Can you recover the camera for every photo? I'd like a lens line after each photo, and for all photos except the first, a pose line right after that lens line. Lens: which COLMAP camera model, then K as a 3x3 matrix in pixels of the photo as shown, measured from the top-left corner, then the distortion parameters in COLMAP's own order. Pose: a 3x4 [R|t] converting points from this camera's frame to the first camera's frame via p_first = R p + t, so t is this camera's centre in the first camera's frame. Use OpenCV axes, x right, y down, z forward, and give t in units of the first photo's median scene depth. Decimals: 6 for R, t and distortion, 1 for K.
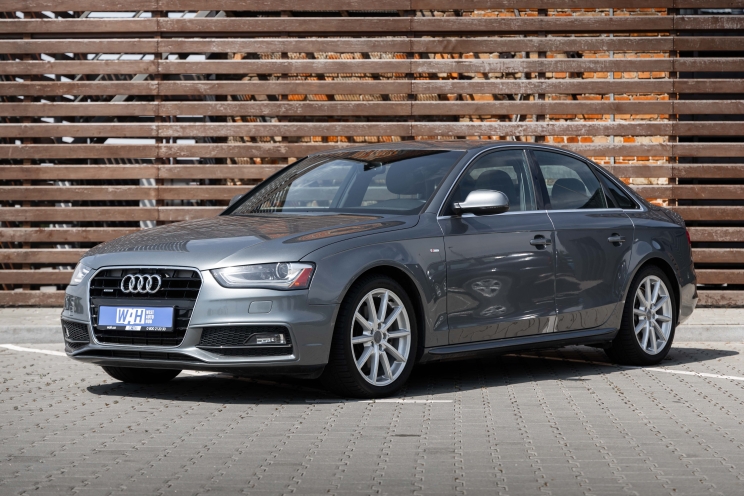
lens RADIAL K [[1600.4, 0, 374.7], [0, 1600.4, 255.6], [0, 0, 1]] dist [-0.004542, 0.000000]
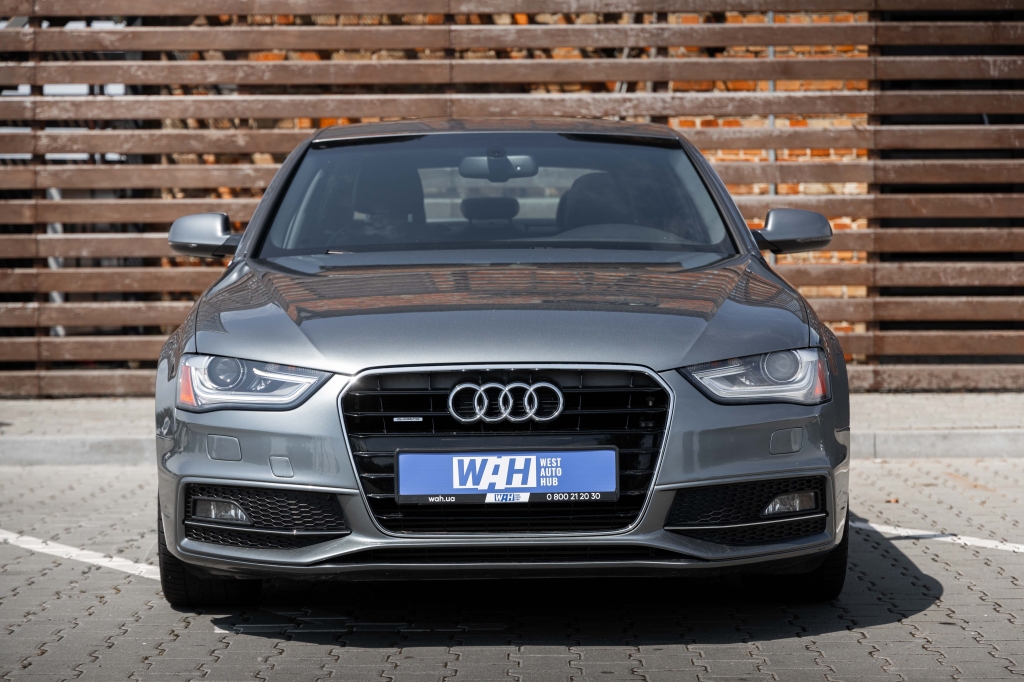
lens RADIAL K [[2202.7, 0, 513.9], [0, 2202.7, 331.5], [0, 0, 1]] dist [-0.004542, 0.000000]
pose [[0.999213, -0.007626, 0.038913, 0.013415], [0.006908, 0.999804, 0.018528, -0.008038], [-0.039047, -0.018244, 0.999071, 0.154165]]
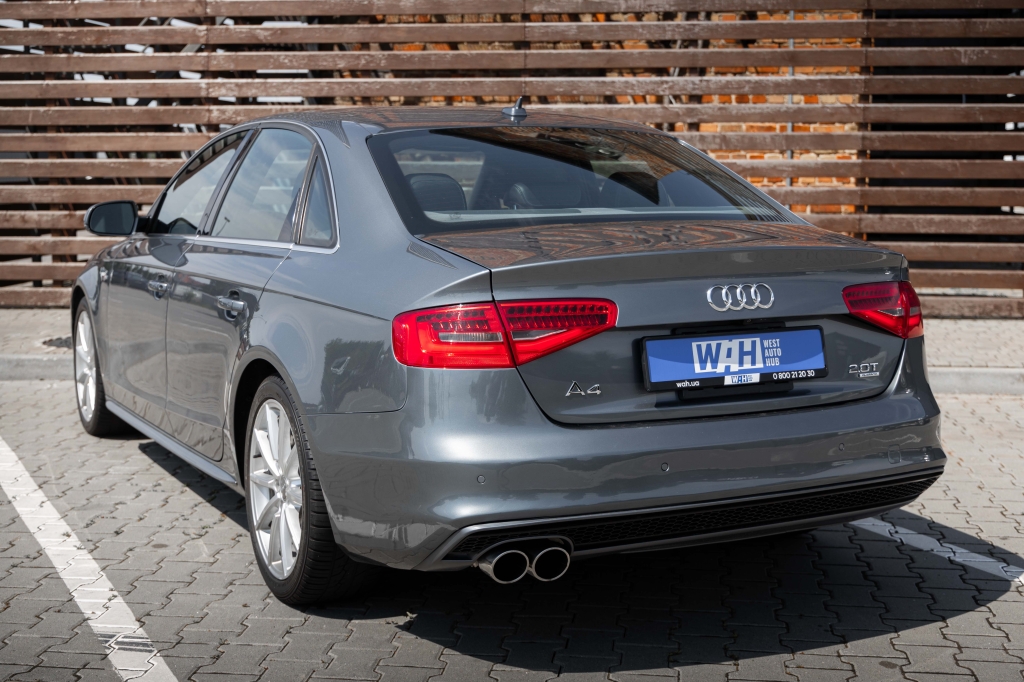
lens RADIAL K [[1349.1, 0, 511.0], [0, 1349.1, 343.6], [0, 0, 1]] dist [-0.013680, 0.000000]
pose [[0.997422, 0.011115, -0.070889, 0.063608], [-0.003207, 0.993848, 0.110703, -0.026990], [0.071683, -0.110190, 0.991322, 0.330863]]
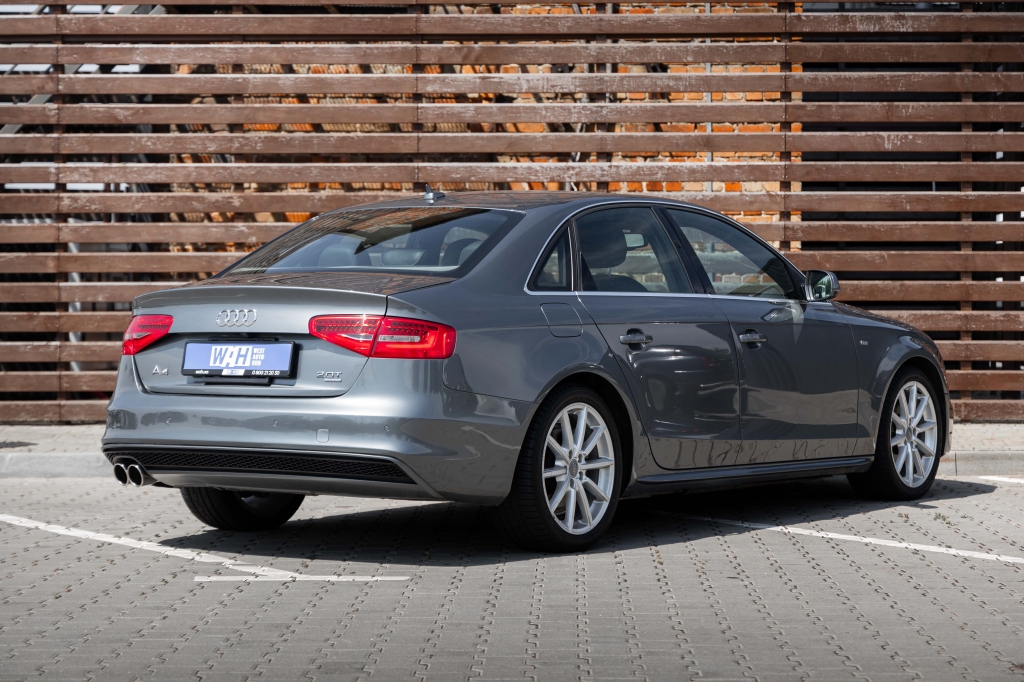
lens RADIAL K [[2202.7, 0, 512.9], [0, 2202.7, 338.4], [0, 0, 1]] dist [-0.004542, 0.000000]
pose [[0.999476, -0.002367, 0.032285, 0.033026], [0.002392, 0.999997, -0.000732, -0.004822], [-0.032284, 0.000809, 0.999478, 0.024581]]
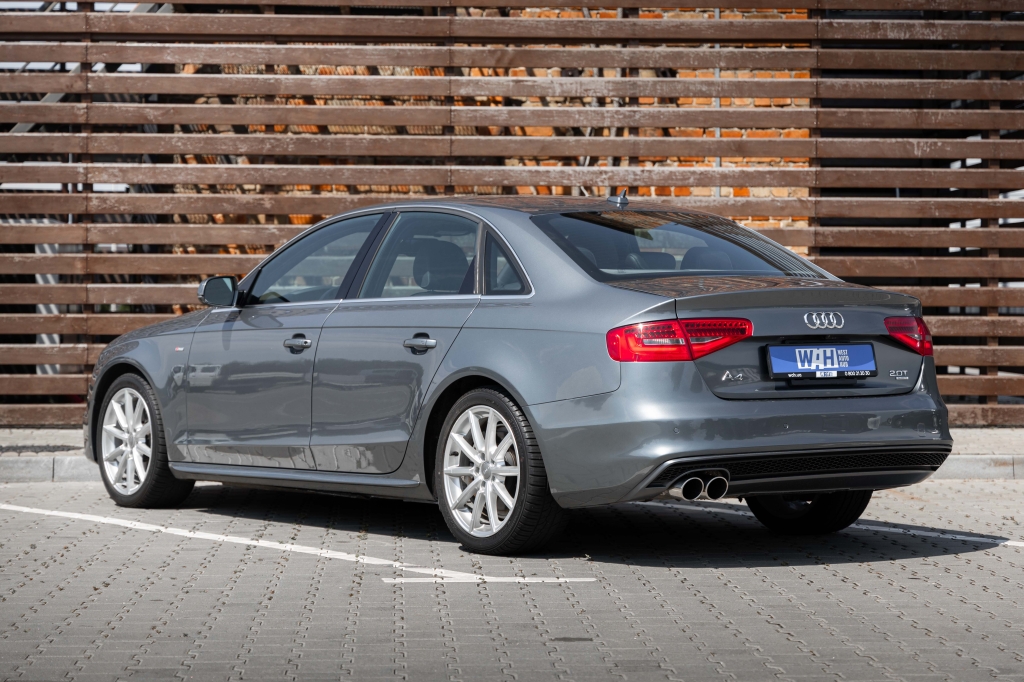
lens RADIAL K [[2202.7, 0, 509.2], [0, 2202.7, 347.6], [0, 0, 1]] dist [-0.004542, 0.000000]
pose [[0.996235, 0.001116, 0.086683, -0.035133], [-0.001345, 0.999996, 0.002577, -0.005666], [-0.086680, -0.002684, 0.996233, 0.030149]]
